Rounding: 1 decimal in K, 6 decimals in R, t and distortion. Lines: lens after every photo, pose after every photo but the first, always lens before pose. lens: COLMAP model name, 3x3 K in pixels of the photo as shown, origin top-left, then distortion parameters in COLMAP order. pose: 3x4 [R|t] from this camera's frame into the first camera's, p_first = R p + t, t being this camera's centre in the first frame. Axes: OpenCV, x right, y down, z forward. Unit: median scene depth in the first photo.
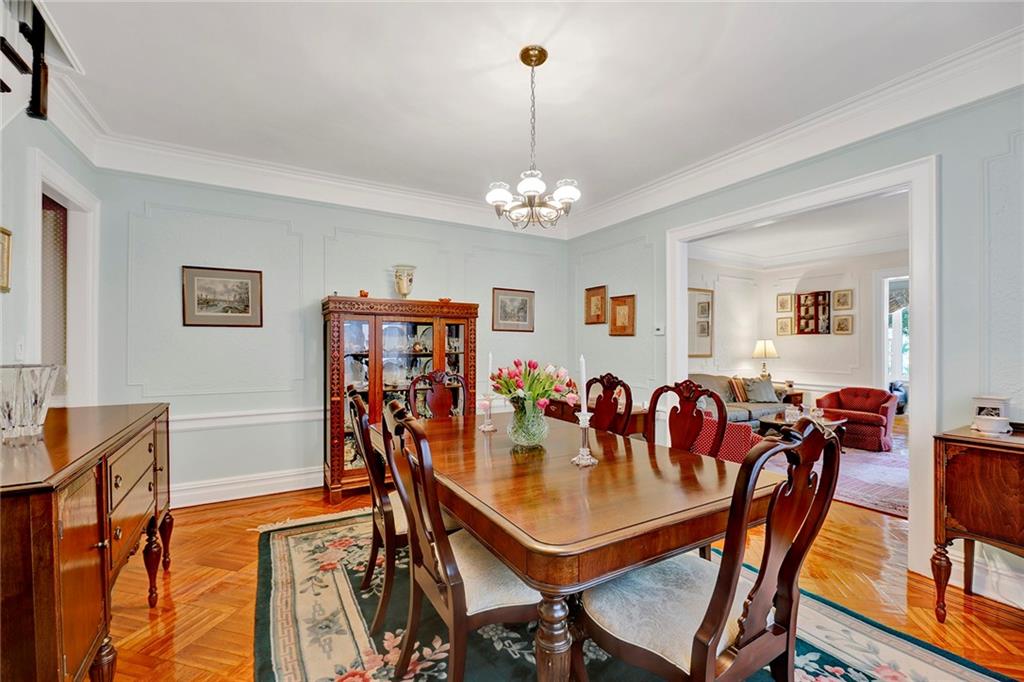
lens RADIAL K [[431.0, 0, 513.9], [0, 431.0, 354.2], [0, 0, 1]] dist [0.000354, -0.004626]
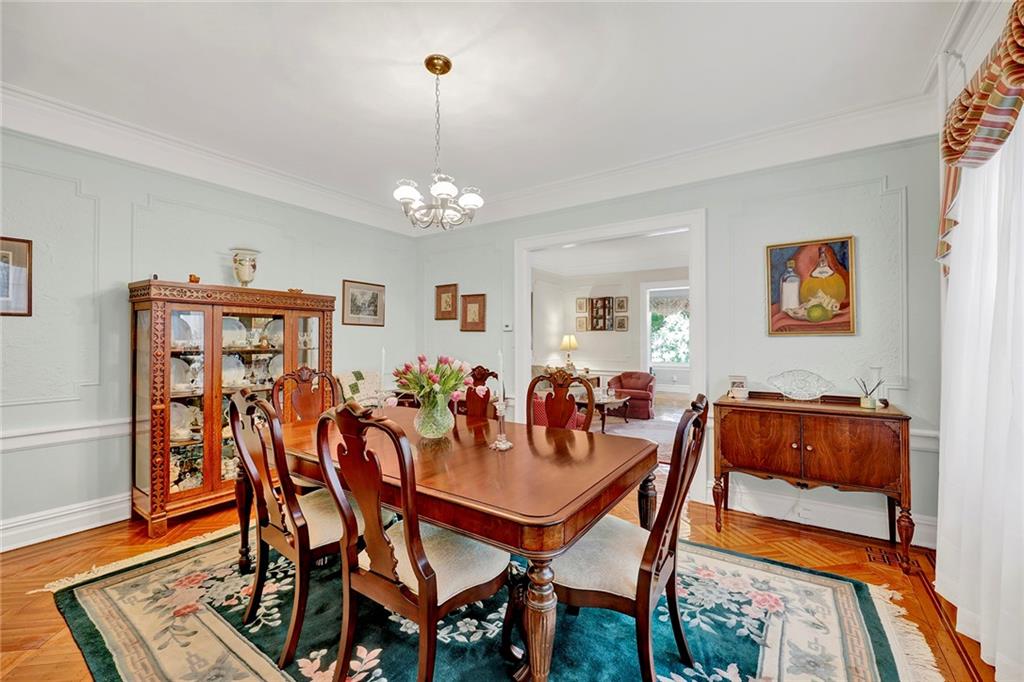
lens RADIAL K [[418.0, 0, 511.9], [0, 418.0, 344.2], [0, 0, 1]] dist [0.000018, -0.004003]
pose [[0.904810, -0.005244, 0.425784, -0.141390], [0.008417, 0.999949, -0.005572, -0.003959], [-0.425733, 0.008626, 0.904808, 0.007333]]
